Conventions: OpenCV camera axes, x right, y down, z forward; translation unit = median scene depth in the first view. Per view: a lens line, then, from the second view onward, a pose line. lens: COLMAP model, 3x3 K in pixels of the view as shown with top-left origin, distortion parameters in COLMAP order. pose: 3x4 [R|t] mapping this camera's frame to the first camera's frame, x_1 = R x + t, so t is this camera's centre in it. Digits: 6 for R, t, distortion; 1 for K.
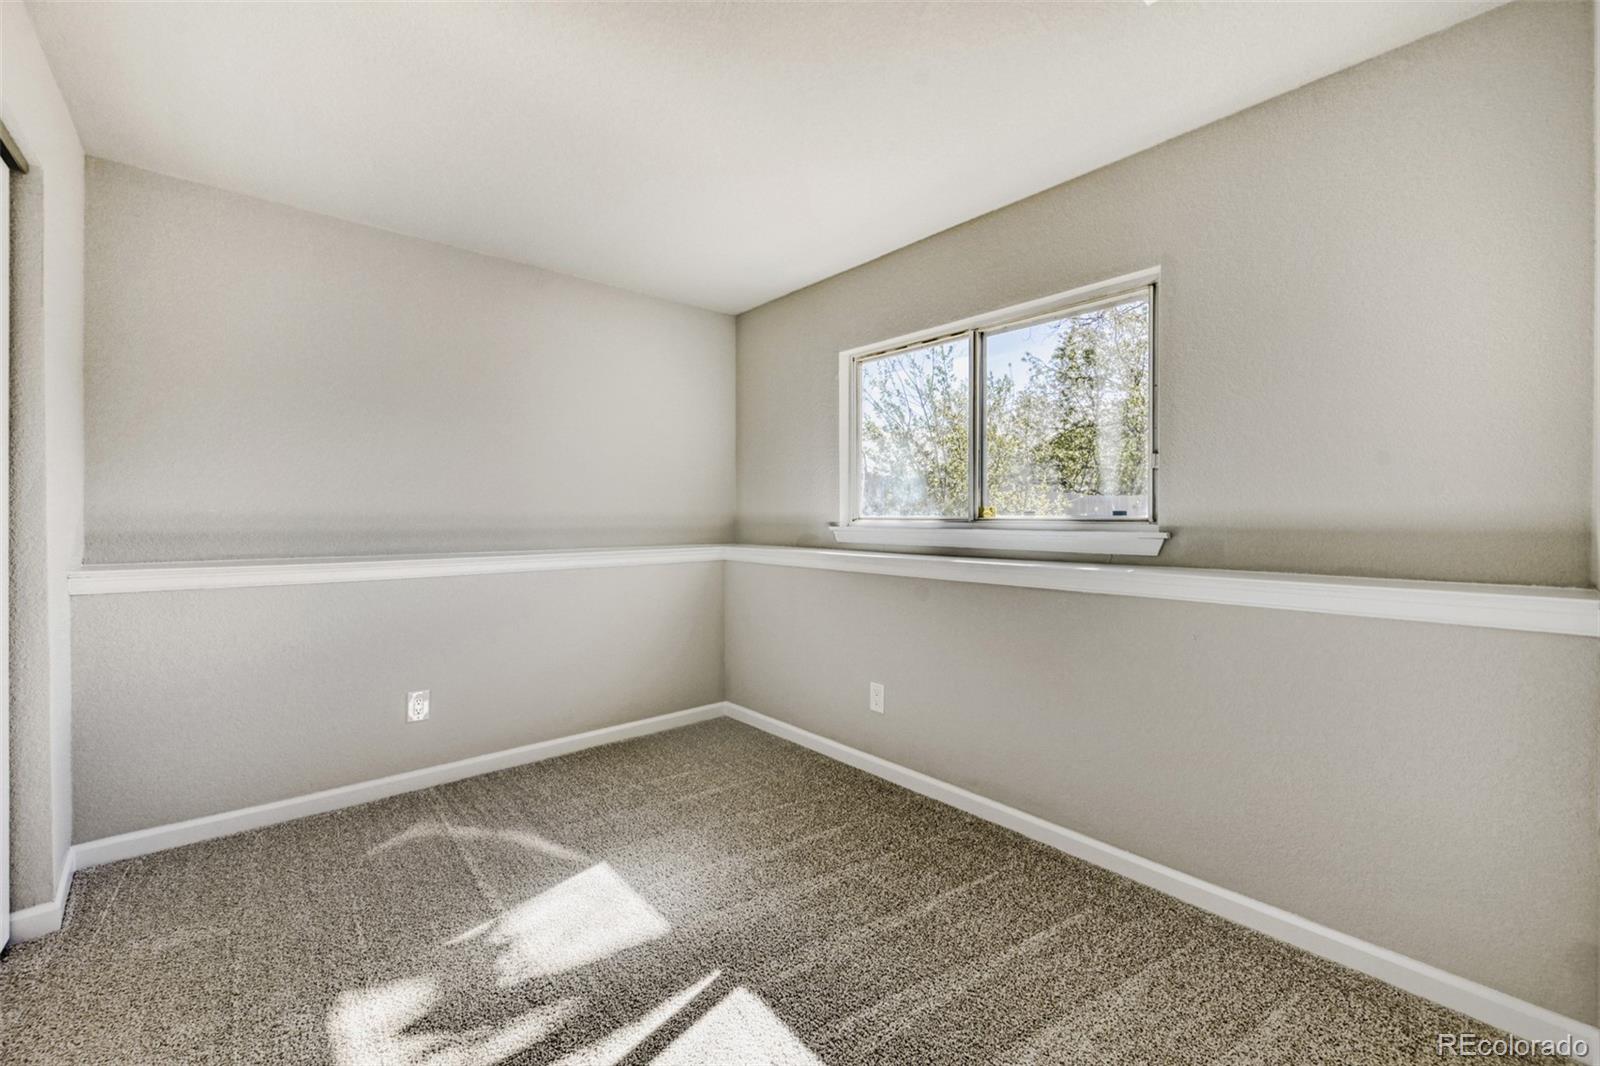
lens RADIAL K [[650.6, 0, 802.5], [0, 650.6, 523.3], [0, 0, 1]] dist [0.001726, -0.000031]
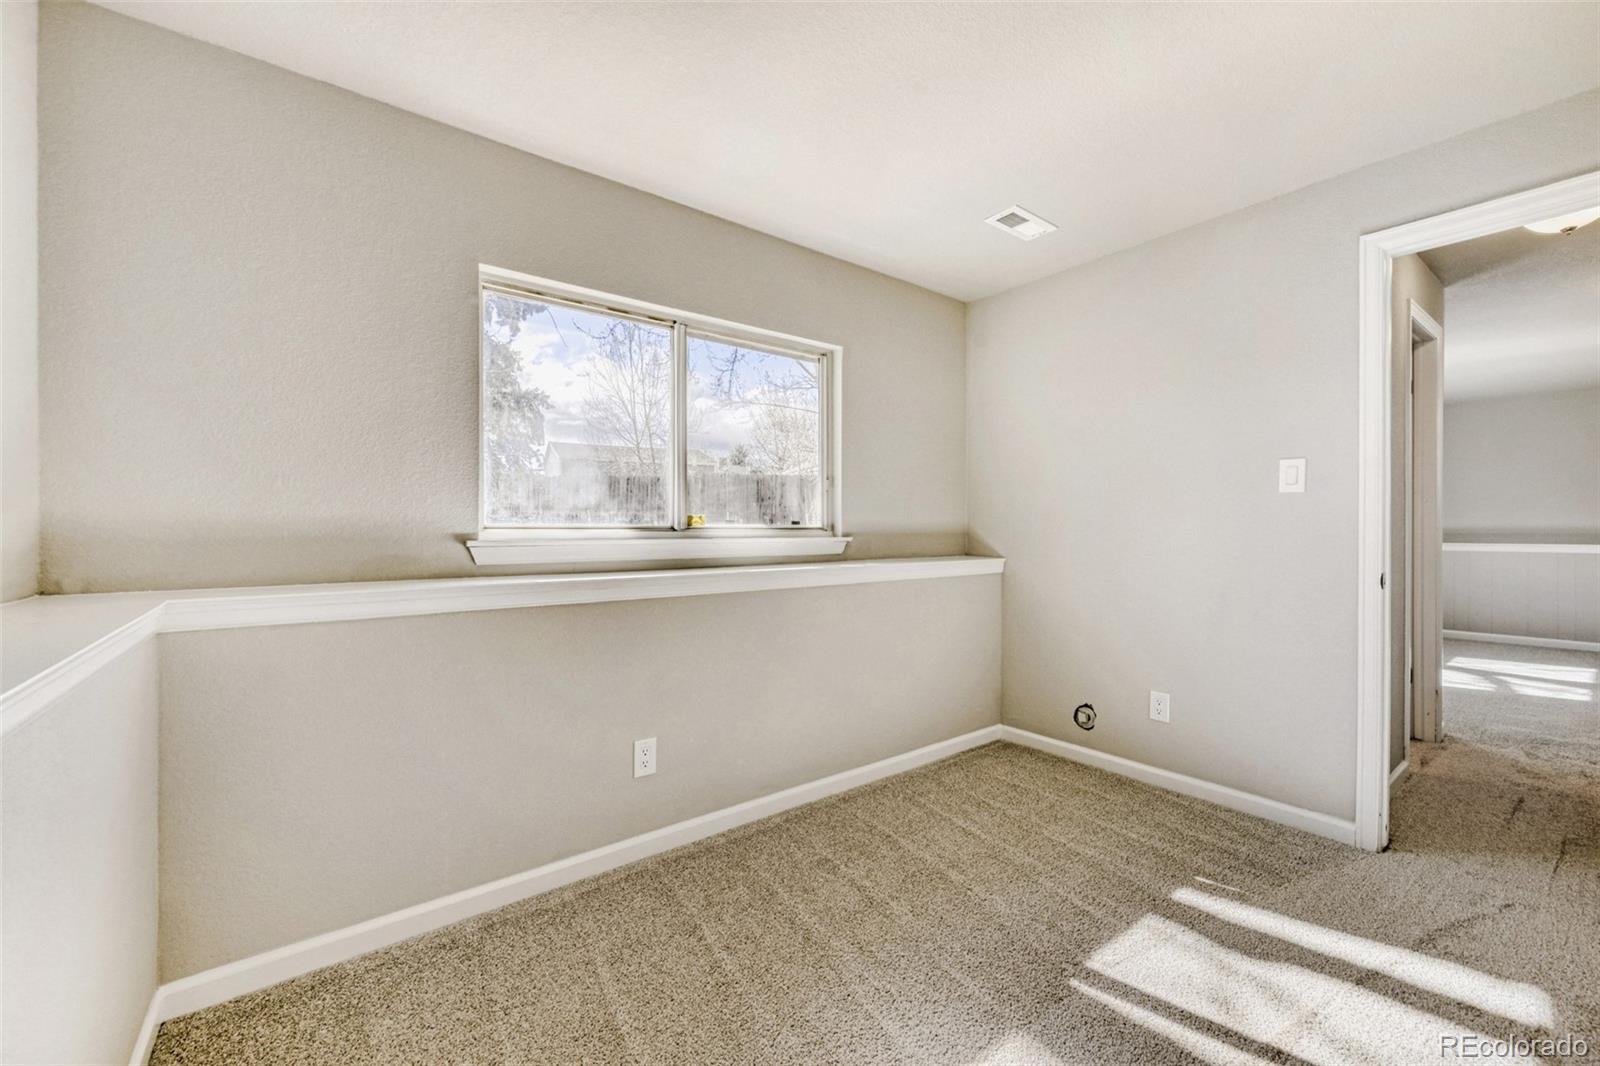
lens RADIAL K [[650.6, 0, 794.7], [0, 650.6, 532.5], [0, 0, 1]] dist [0.001726, -0.000031]
pose [[0.051067, -0.009558, 0.998649, -0.670866], [0.007311, 0.999931, 0.009197, -0.007224], [-0.998668, 0.006831, 0.051133, 0.803697]]
